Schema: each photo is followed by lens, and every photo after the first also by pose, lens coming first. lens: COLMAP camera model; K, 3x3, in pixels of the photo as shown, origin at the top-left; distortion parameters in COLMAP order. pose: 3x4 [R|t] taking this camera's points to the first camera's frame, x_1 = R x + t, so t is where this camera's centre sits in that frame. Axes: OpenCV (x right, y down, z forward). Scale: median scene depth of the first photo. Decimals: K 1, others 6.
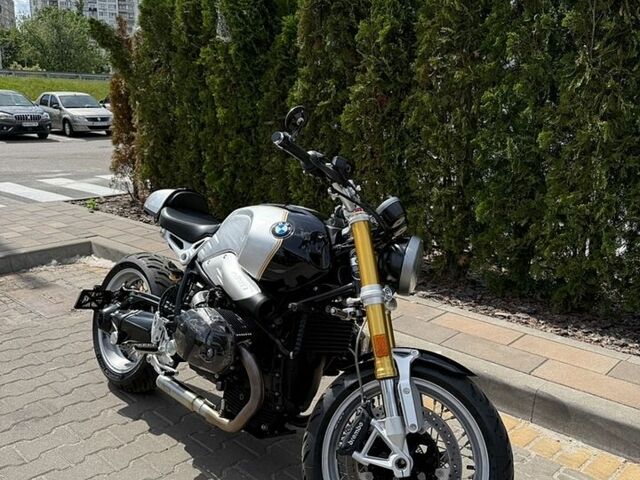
lens RADIAL K [[616.8, 0, 320.1], [0, 616.8, 243.9], [0, 0, 1]] dist [0.019222, 0.000000]
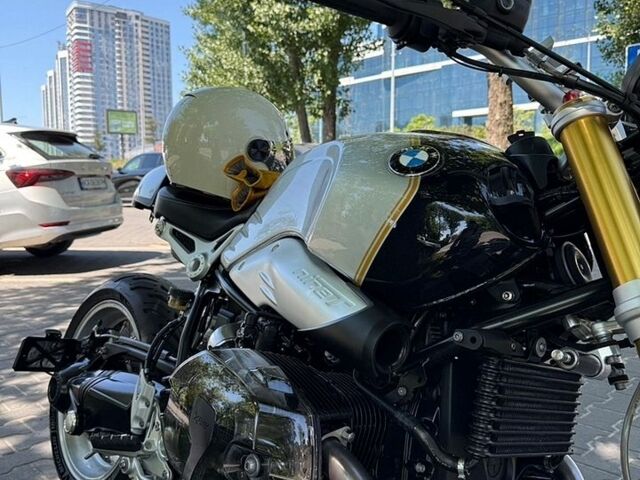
lens RADIAL K [[616.8, 0, 318.5], [0, 616.8, 239.7], [0, 0, 1]] dist [0.019222, 0.000000]
pose [[0.998701, -0.021728, -0.046091, -0.089474], [0.015755, 0.991880, -0.126199, 0.068473], [0.048459, 0.125309, 0.990934, 0.475339]]
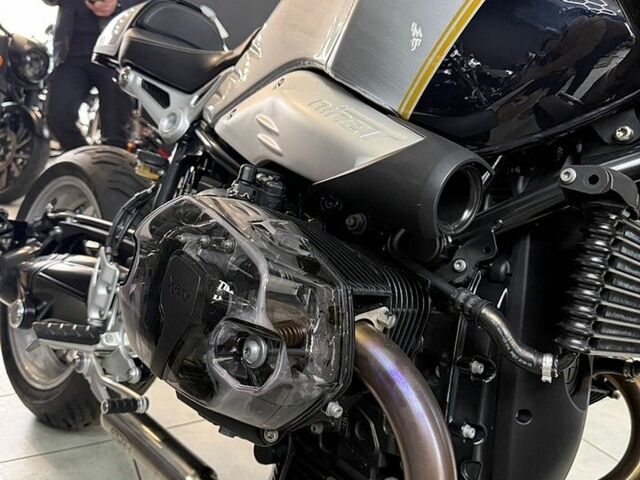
lens RADIAL K [[616.8, 0, 319.6], [0, 616.8, 237.5], [0, 0, 1]] dist [0.019222, 0.000000]
pose [[0.999661, 0.025996, -0.001688, -0.116083], [-0.026009, 0.999625, -0.008535, 0.101358], [0.001465, 0.008576, 0.999962, 0.577728]]
